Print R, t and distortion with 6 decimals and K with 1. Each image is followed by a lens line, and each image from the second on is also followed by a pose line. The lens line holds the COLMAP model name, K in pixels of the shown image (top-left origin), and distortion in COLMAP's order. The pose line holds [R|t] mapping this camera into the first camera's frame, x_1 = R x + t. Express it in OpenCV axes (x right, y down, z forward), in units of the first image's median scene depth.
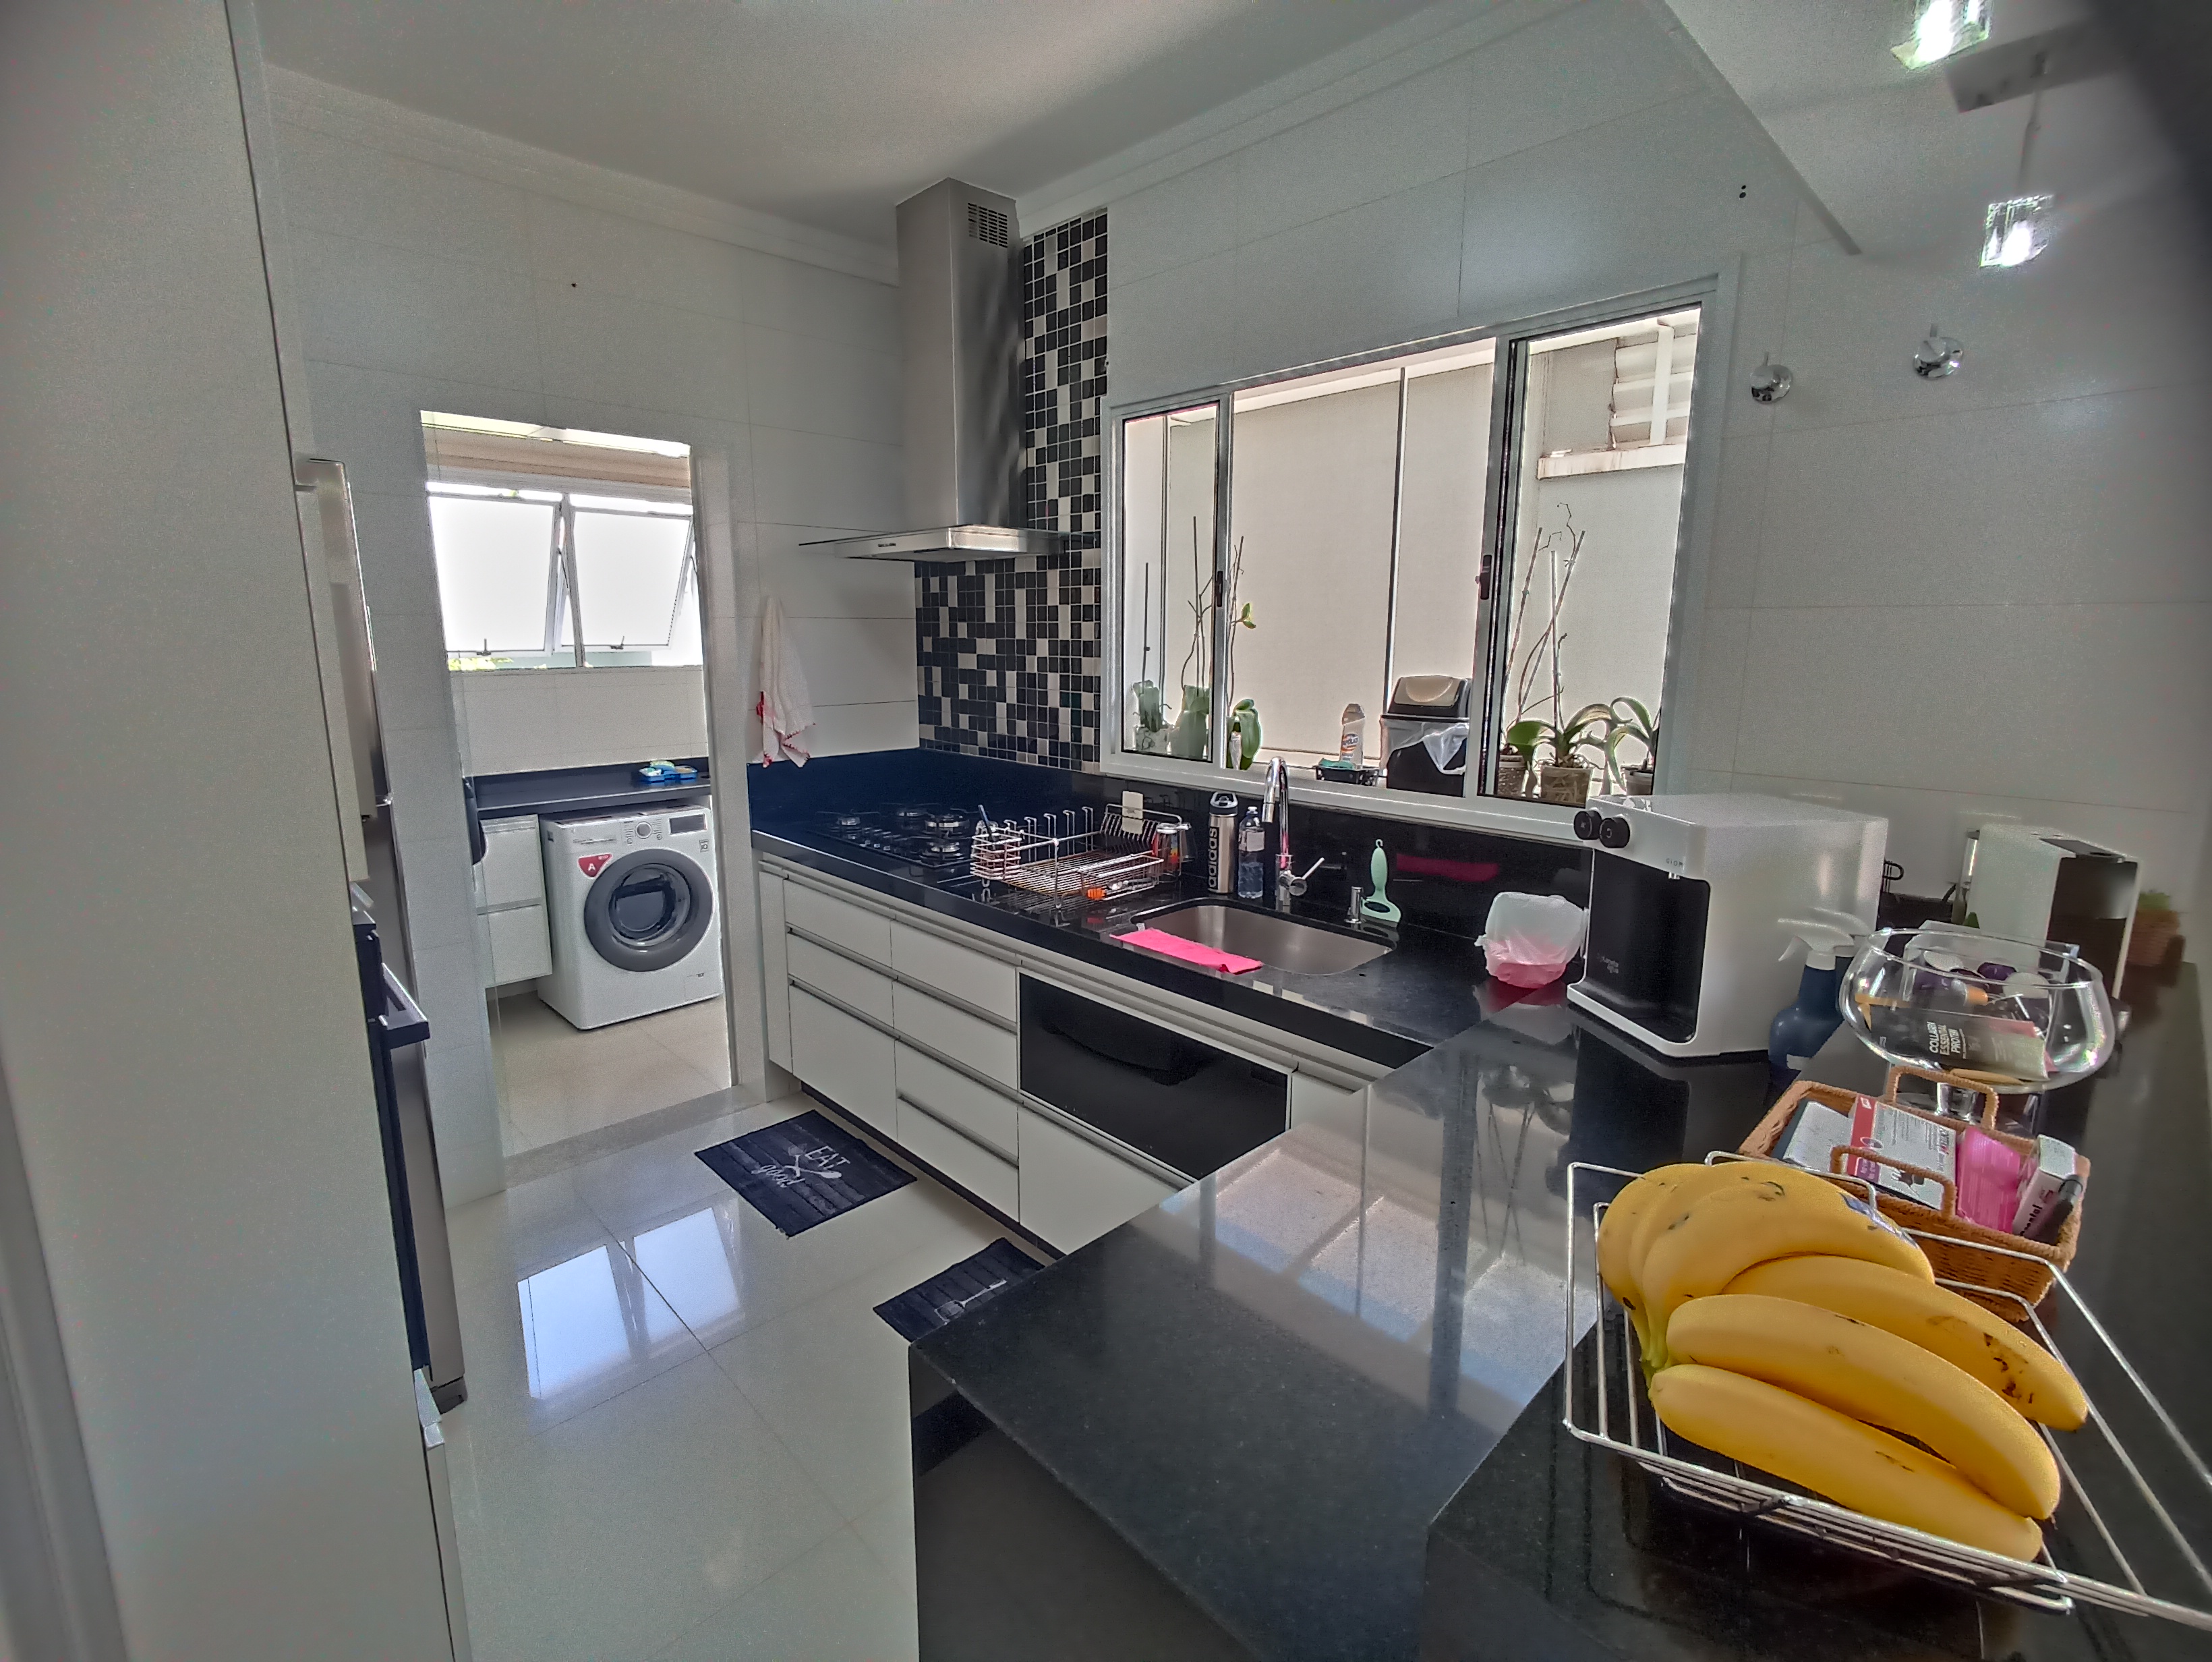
lens RADIAL K [[1012.8, 0, 1106.0], [0, 1012.8, 831.0], [0, 0, 1]] dist [-0.000717, 0.000076]
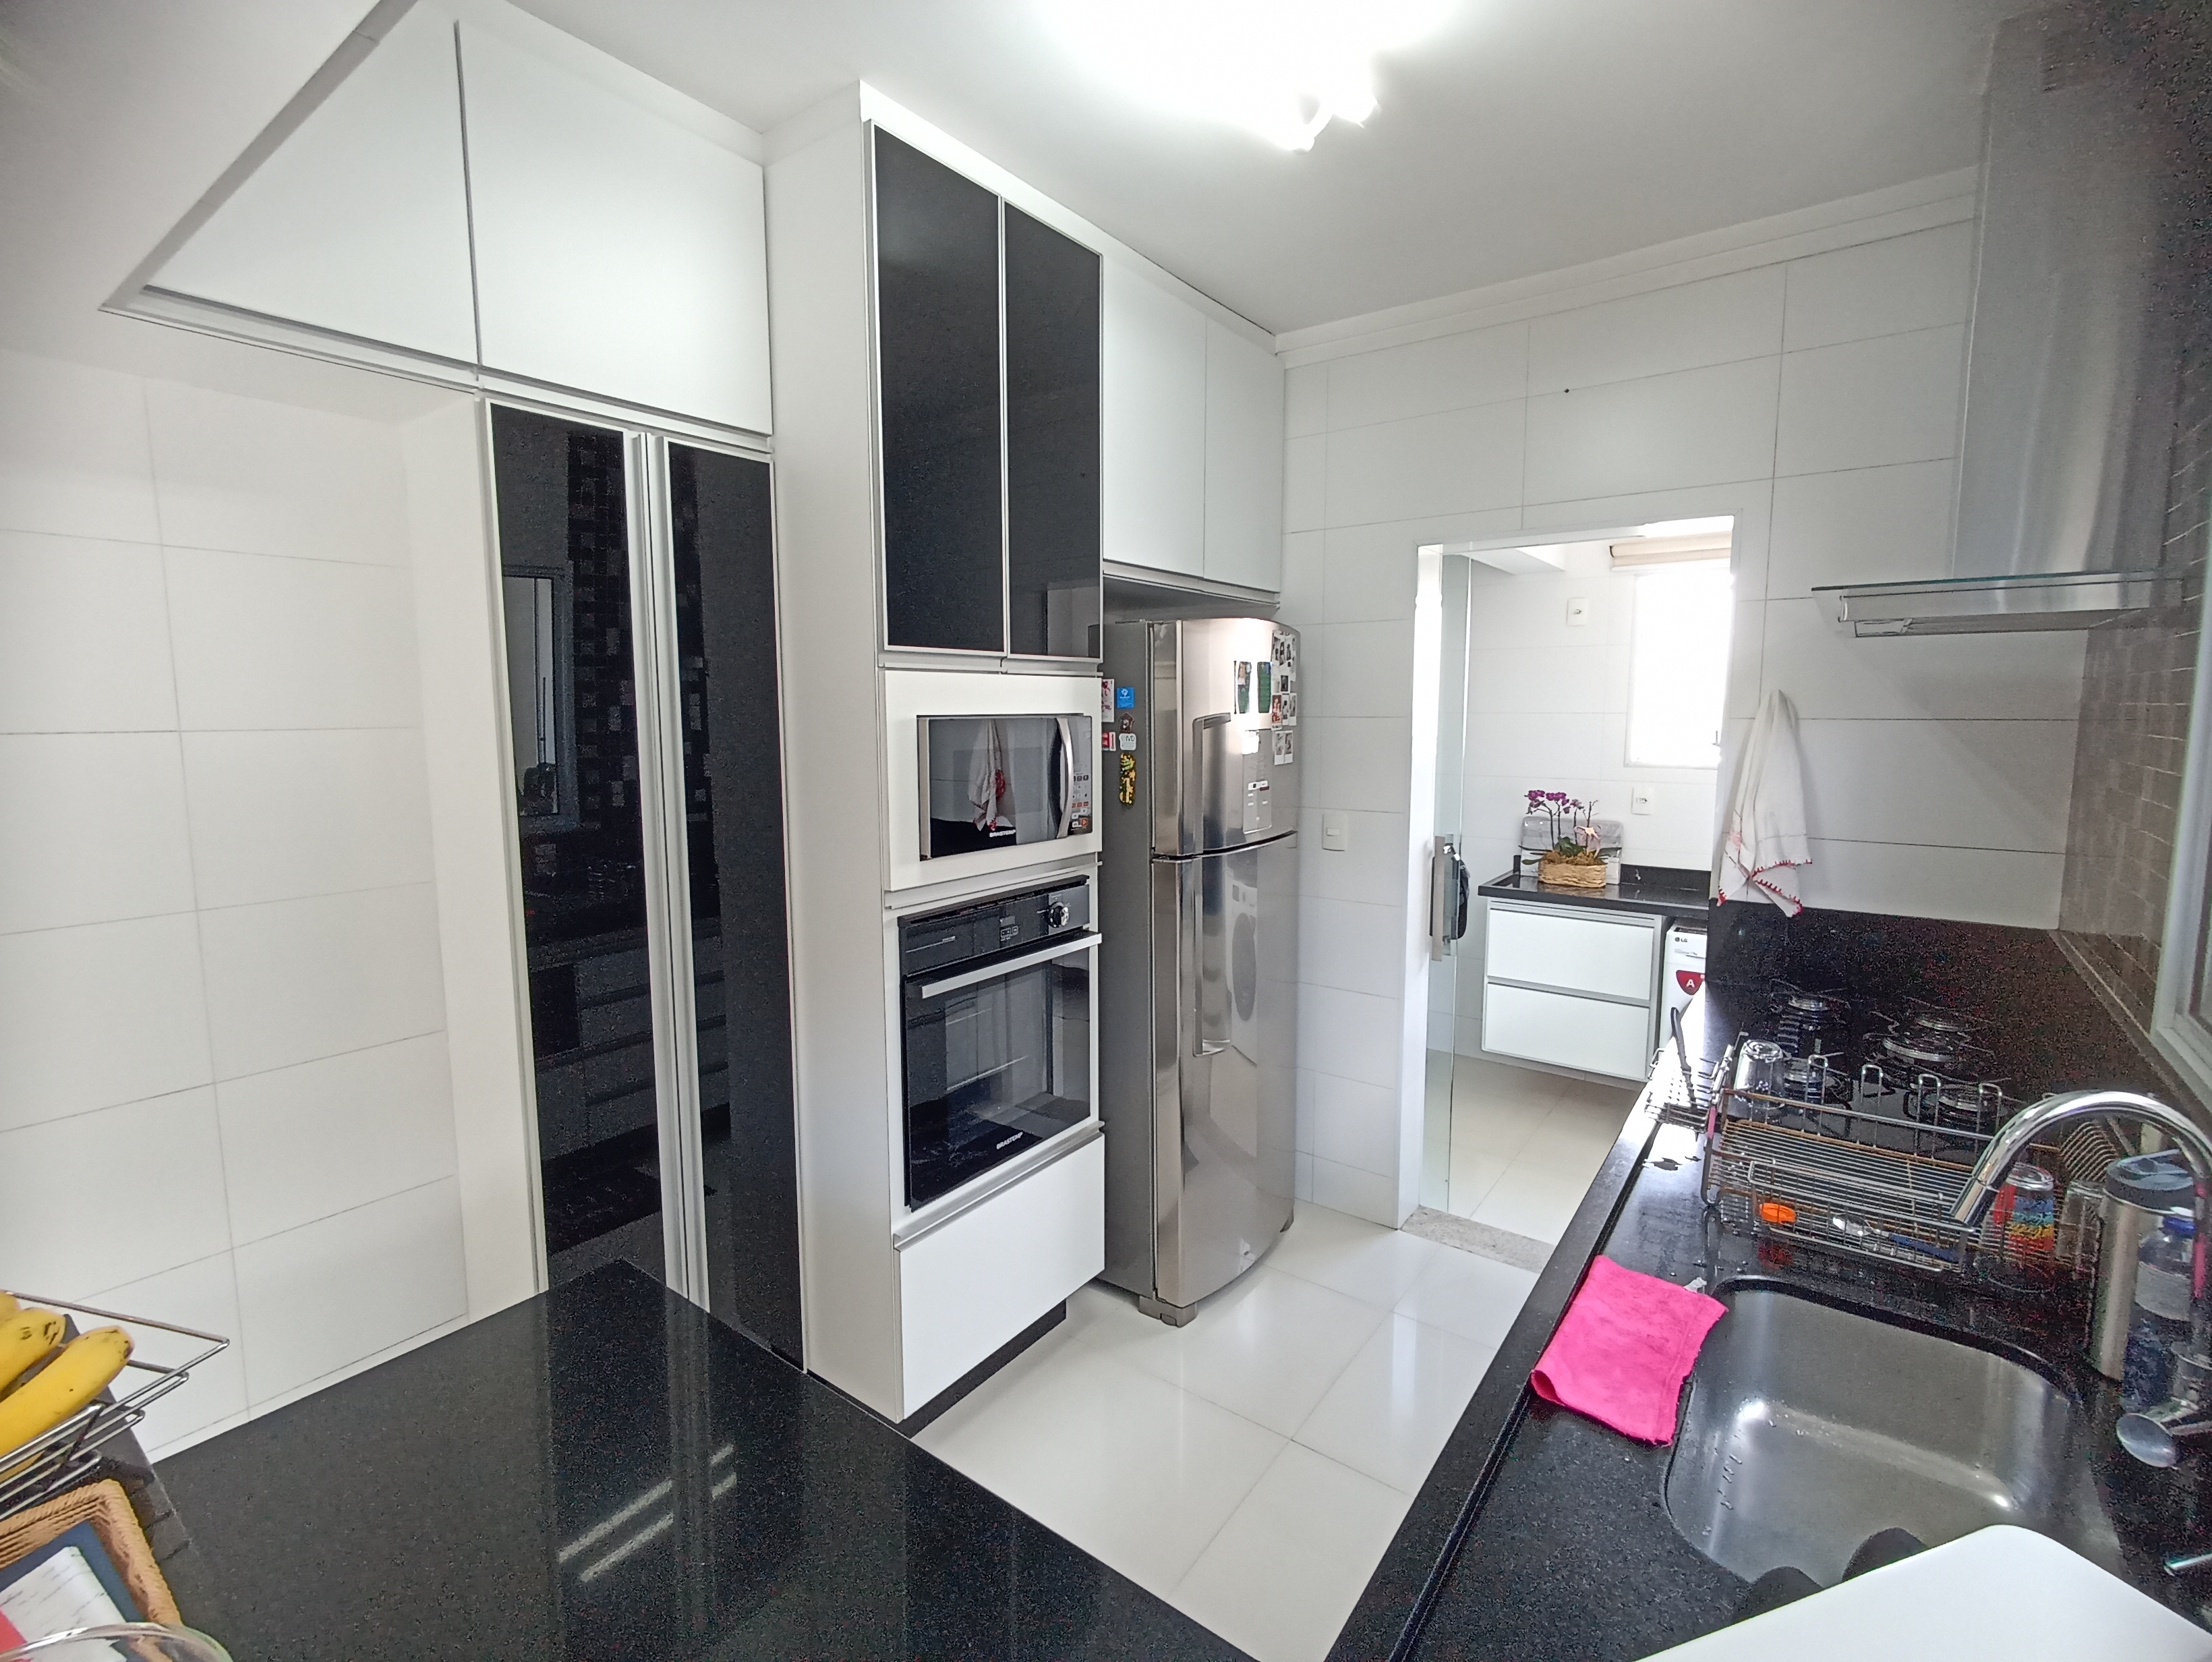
lens RADIAL K [[1012.8, 0, 1106.0], [0, 1012.8, 831.0], [0, 0, 1]] dist [-0.000717, 0.000076]
pose [[0.160207, 0.121487, -0.979579, 0.356664], [-0.191933, 0.977290, 0.089813, -0.099397], [0.968244, 0.173624, 0.179886, 0.382407]]
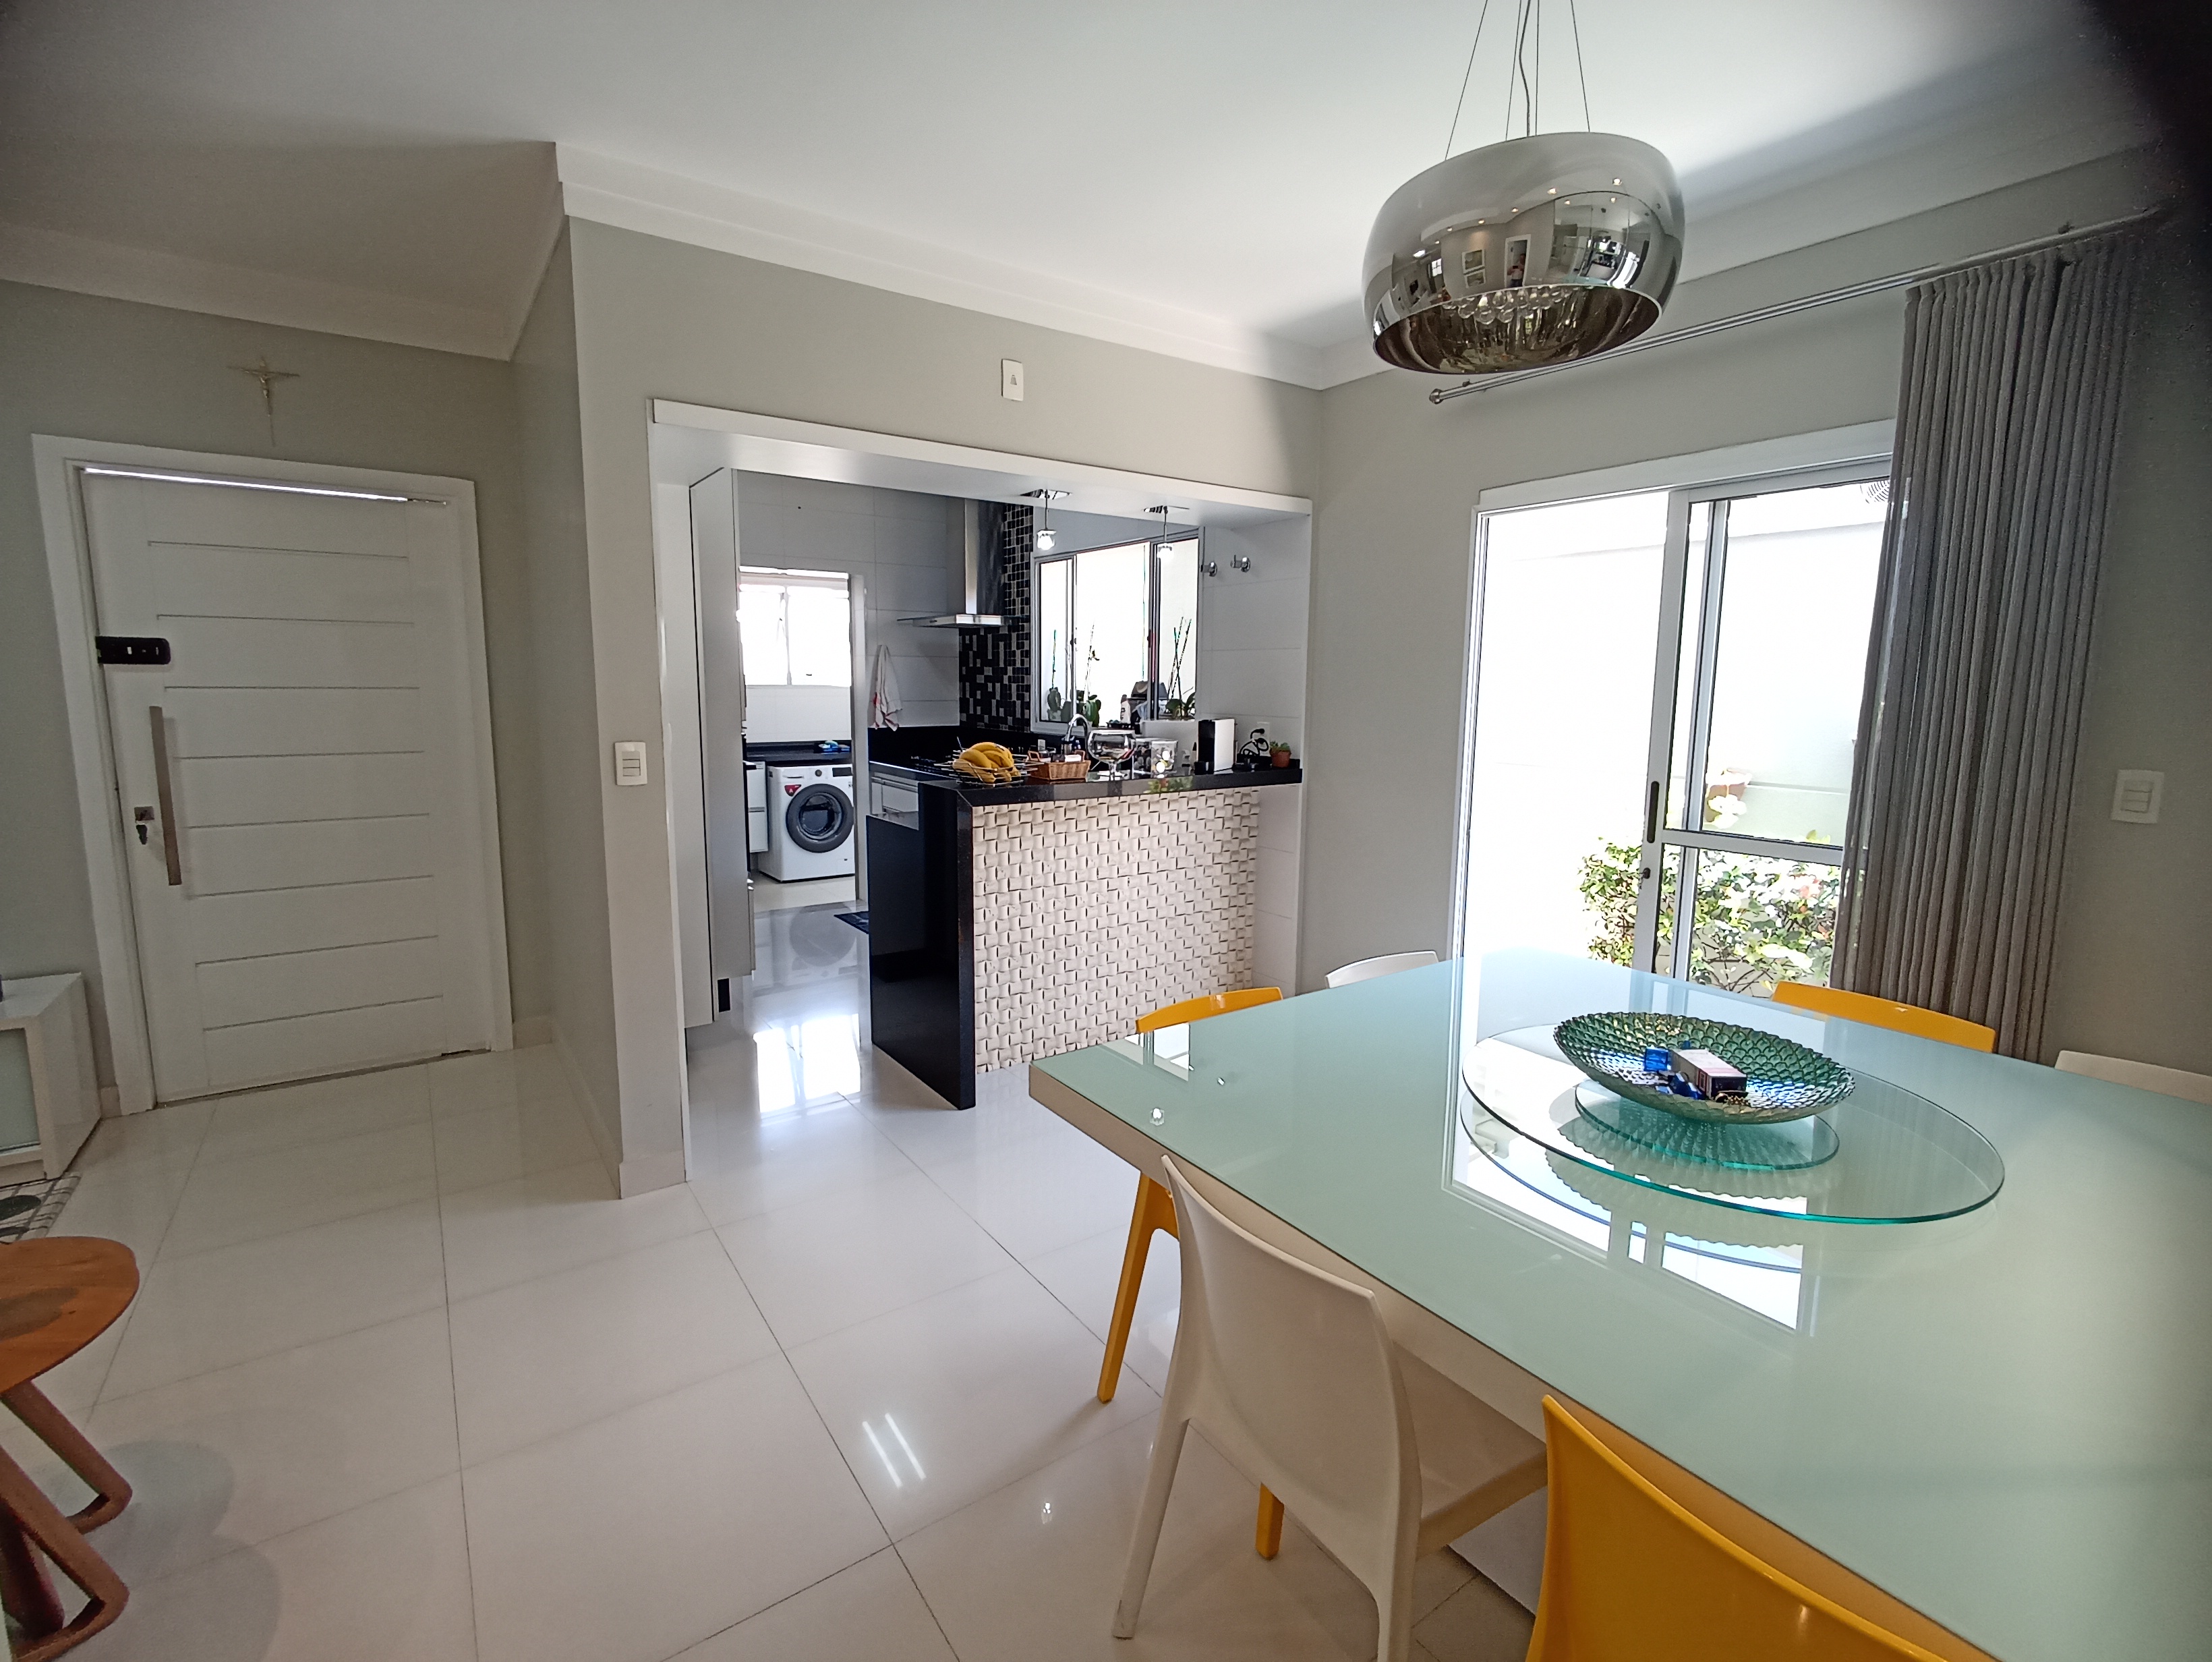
lens RADIAL K [[1012.8, 0, 1106.0], [0, 1012.8, 831.0], [0, 0, 1]] dist [-0.000717, 0.000076]
pose [[0.987162, 0.028850, -0.157093, 0.437502], [-0.035686, 0.998527, -0.040866, 0.204438], [0.155683, 0.045948, 0.986738, -0.908345]]
